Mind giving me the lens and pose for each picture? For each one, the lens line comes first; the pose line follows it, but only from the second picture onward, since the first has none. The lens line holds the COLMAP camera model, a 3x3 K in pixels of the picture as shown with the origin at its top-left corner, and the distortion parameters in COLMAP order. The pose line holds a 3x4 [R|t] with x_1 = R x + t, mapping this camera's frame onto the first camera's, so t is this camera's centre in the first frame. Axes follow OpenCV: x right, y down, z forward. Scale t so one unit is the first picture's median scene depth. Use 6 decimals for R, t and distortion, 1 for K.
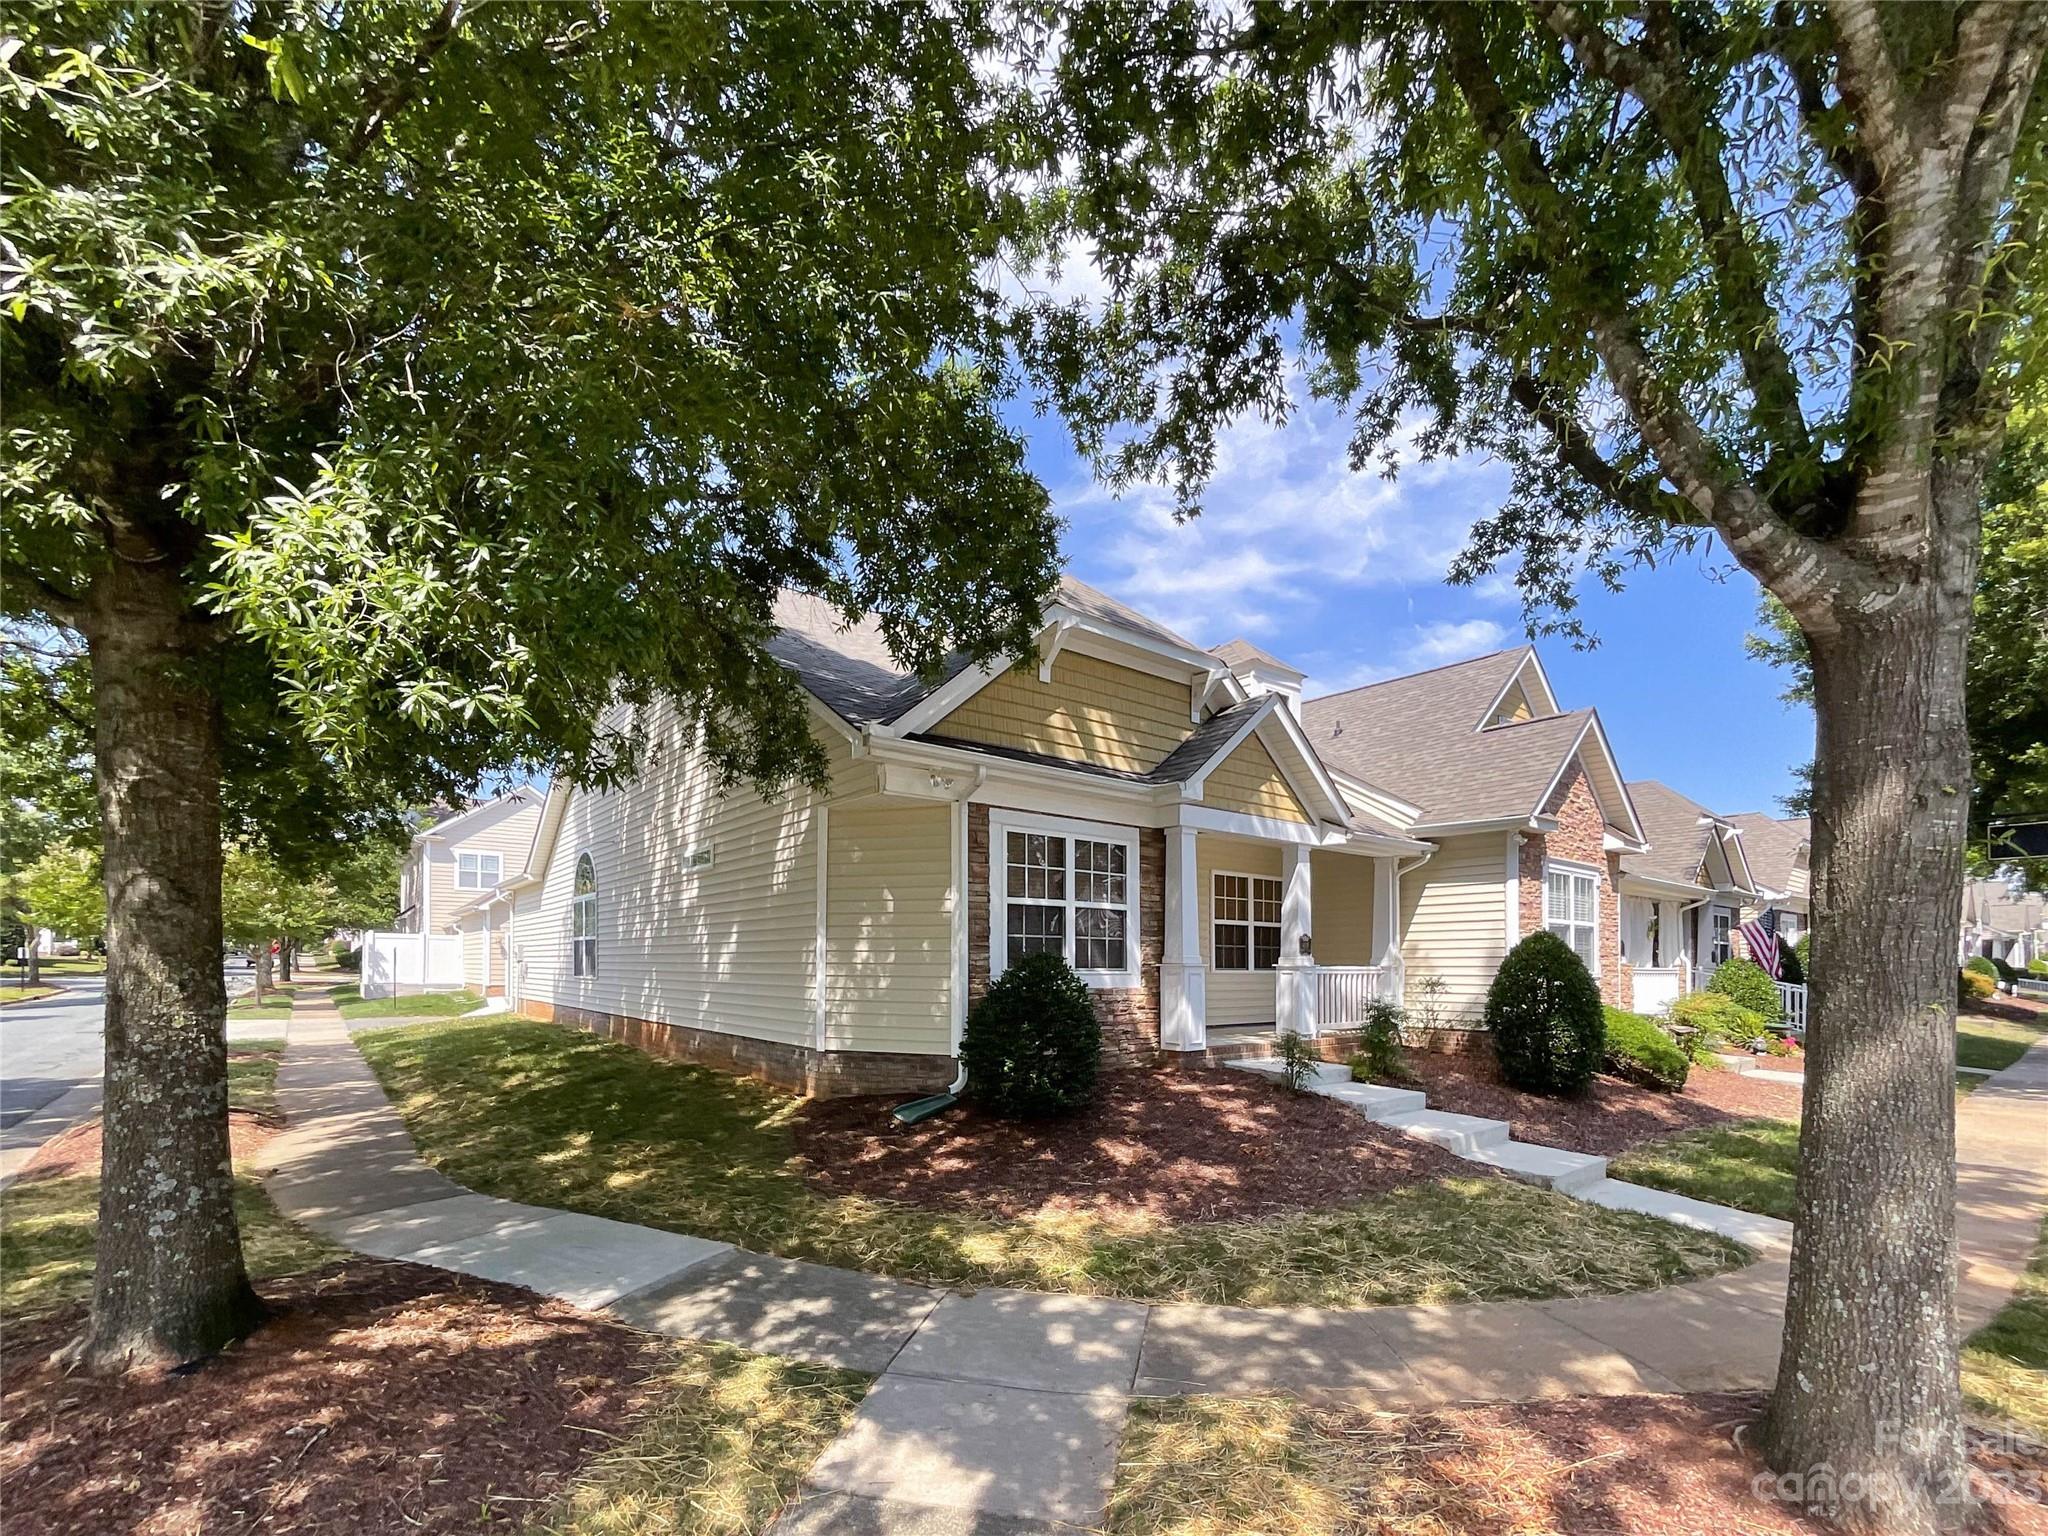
lens RADIAL K [[902.9, 0, 1018.6], [0, 902.9, 955.5], [0, 0, 1]] dist [-0.012656, 0.000075]
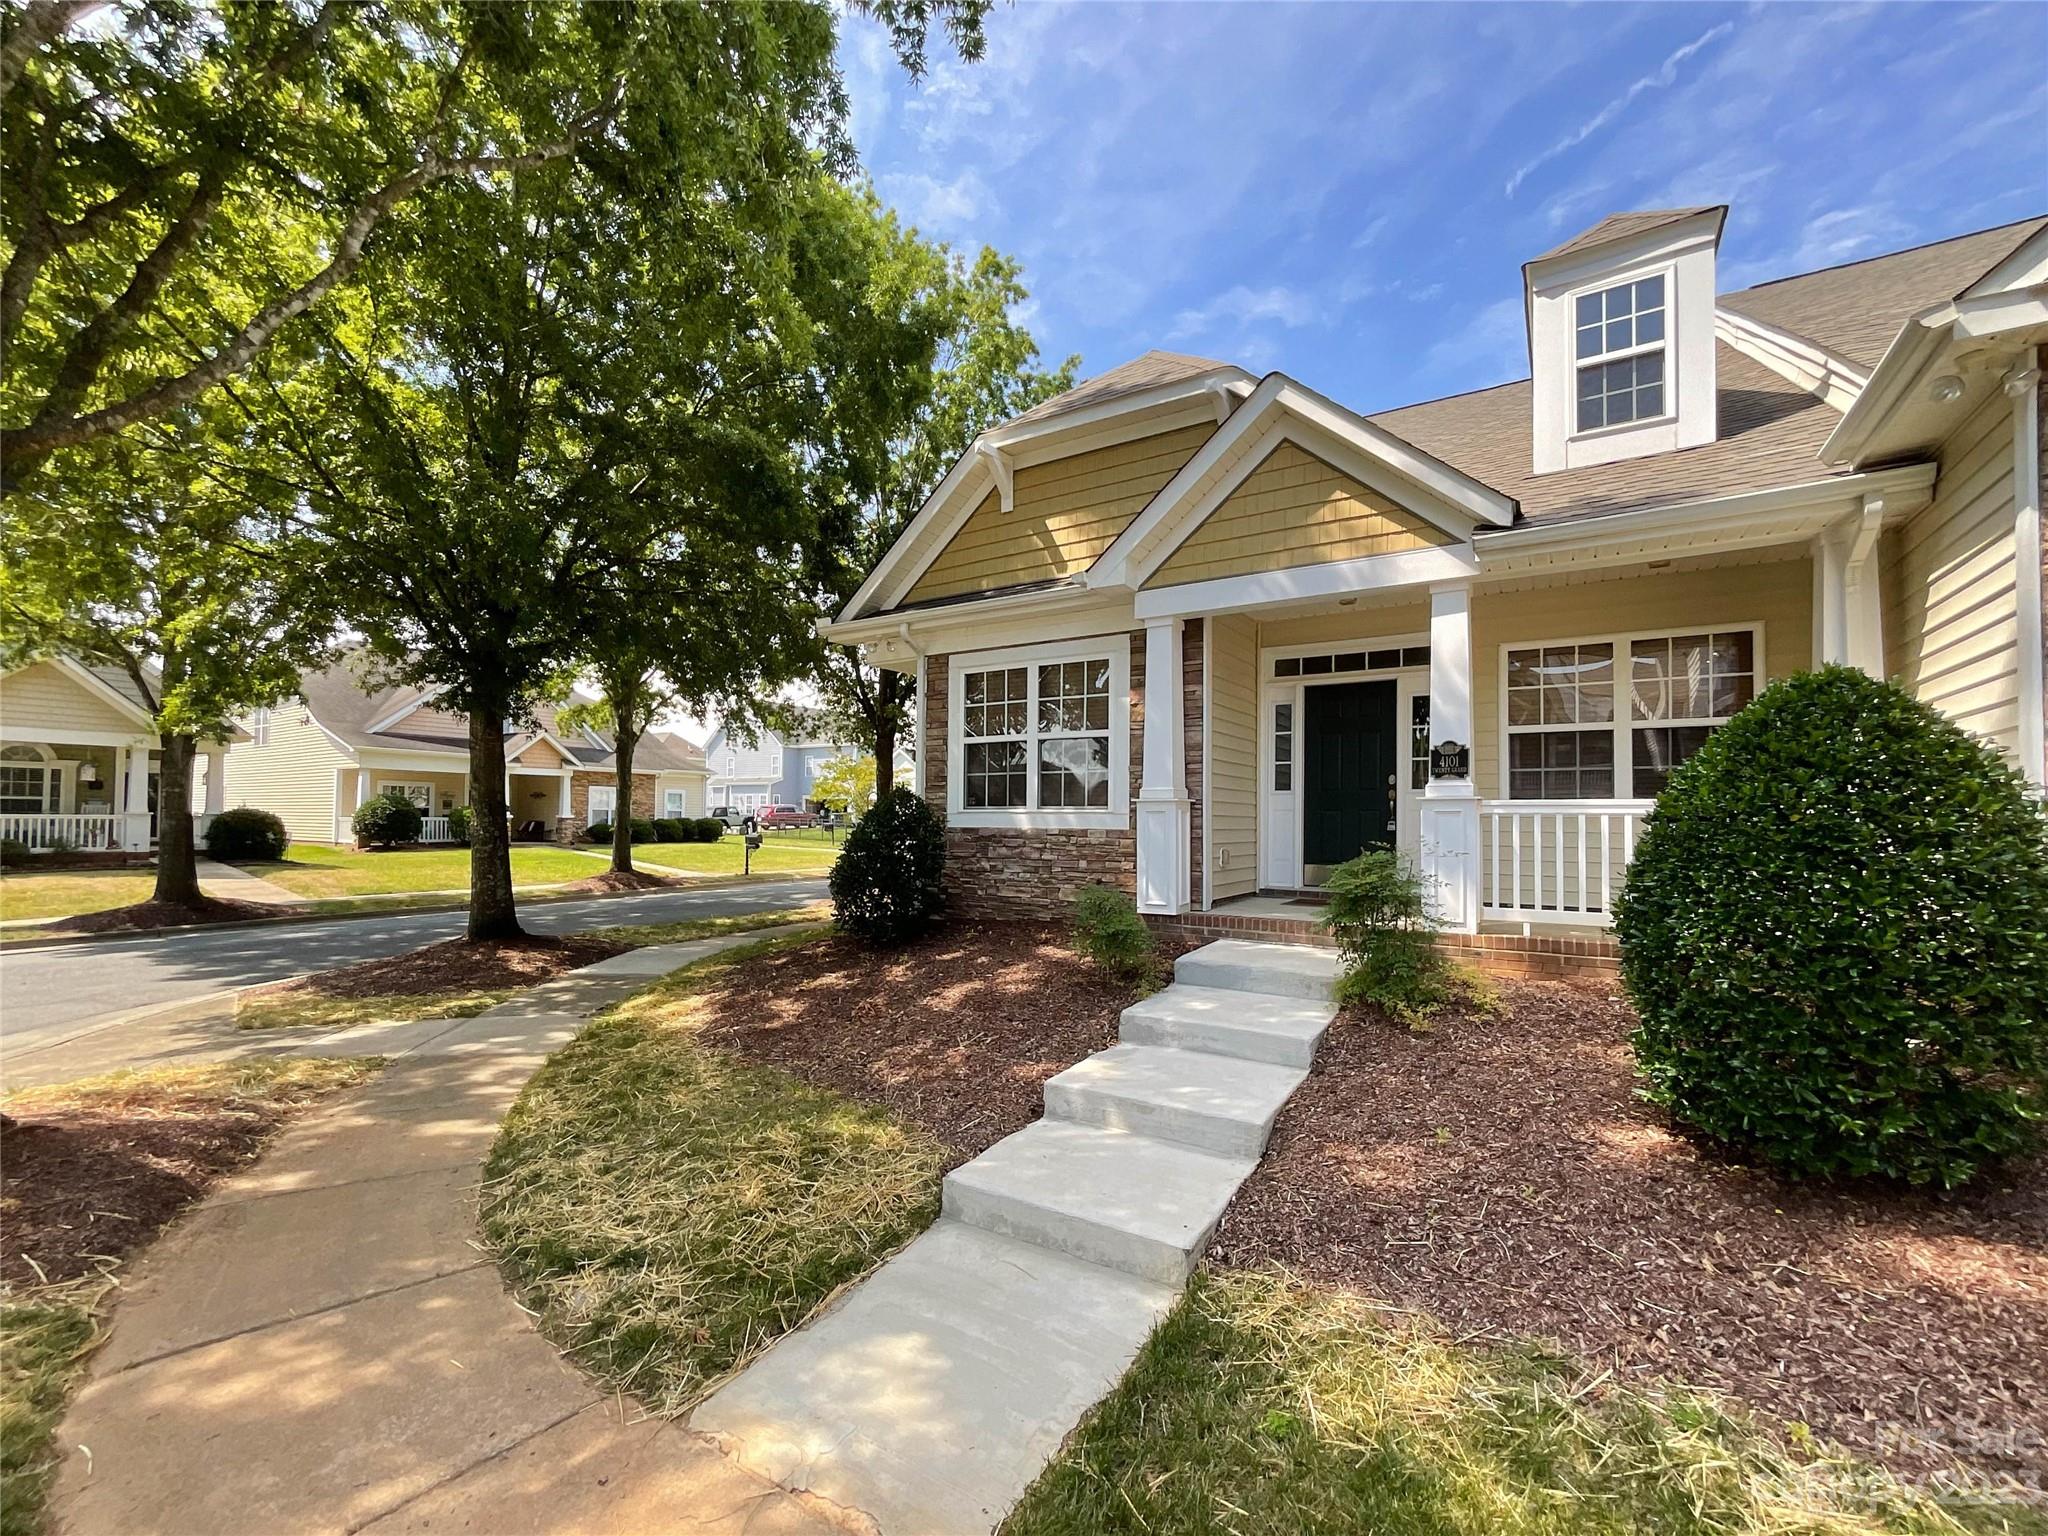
lens RADIAL K [[855.0, 0, 1029.3], [0, 855.0, 796.9], [0, 0, 1]] dist [-0.009784, 0.000502]
pose [[0.330063, -0.029923, -0.943485, 0.867669], [0.003191, 0.999527, -0.030584, 0.030746], [0.943954, 0.007084, 0.330002, 0.695972]]
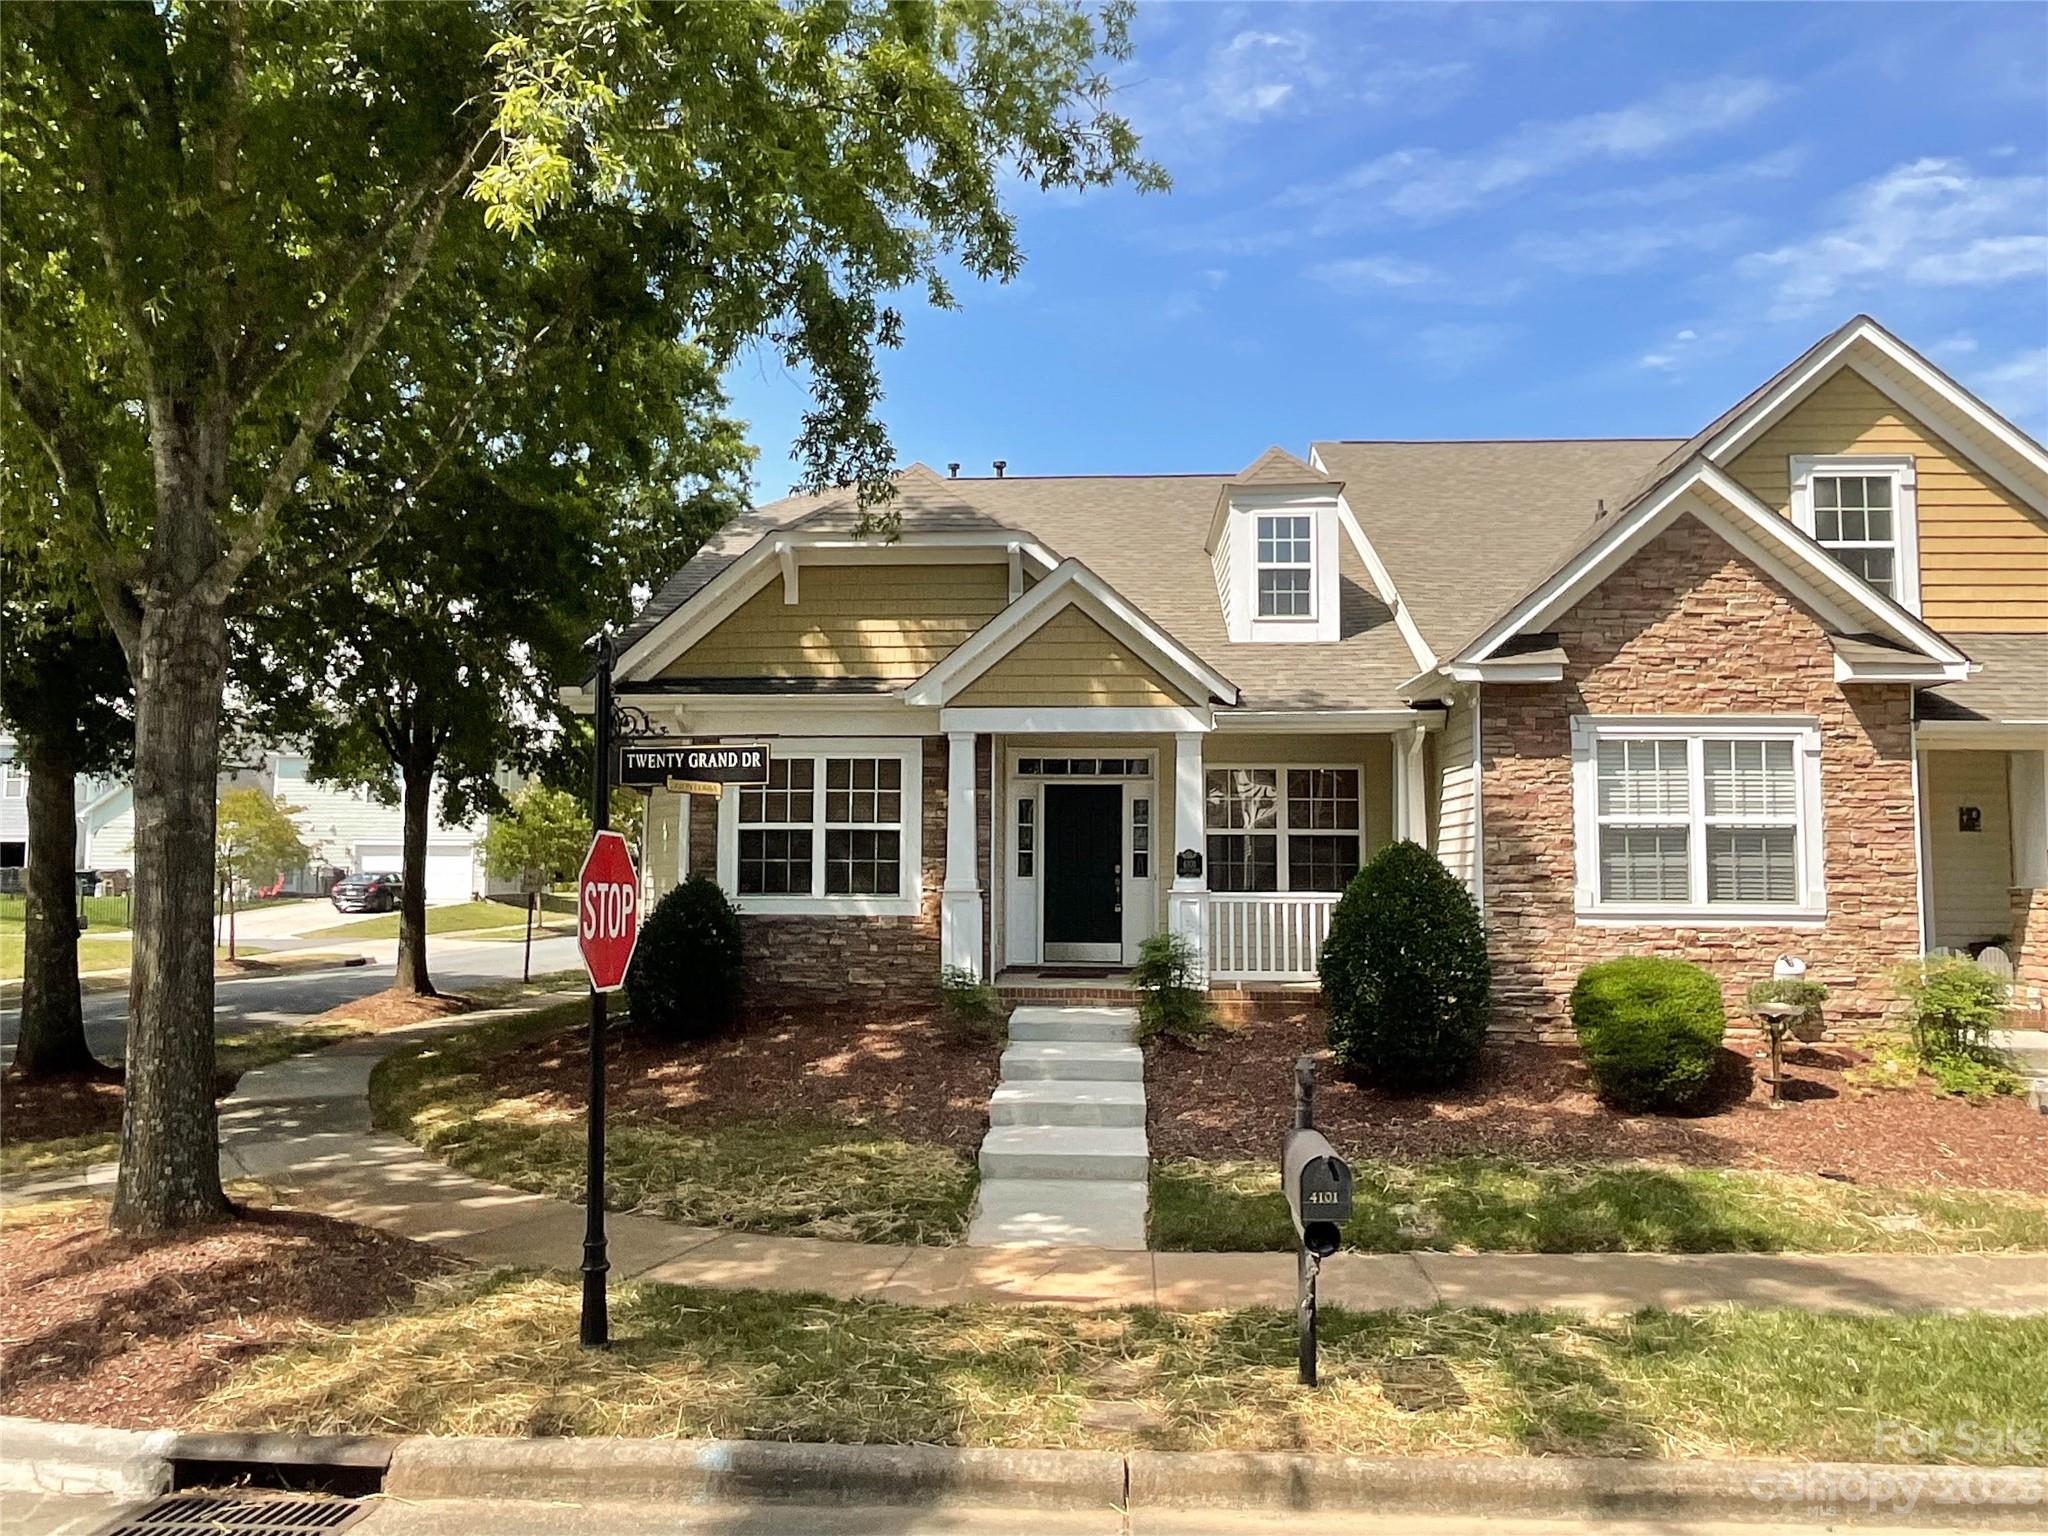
lens RADIAL K [[1368.1, 0, 1024.0], [0, 1368.1, 768.0], [0, 0, 1]] dist [-0.005233, -0.001962]
pose [[0.745302, -0.054675, -0.664481, 1.172828], [0.006145, 0.997153, -0.075156, -0.008210], [0.666698, 0.051931, 0.743516, 0.056673]]
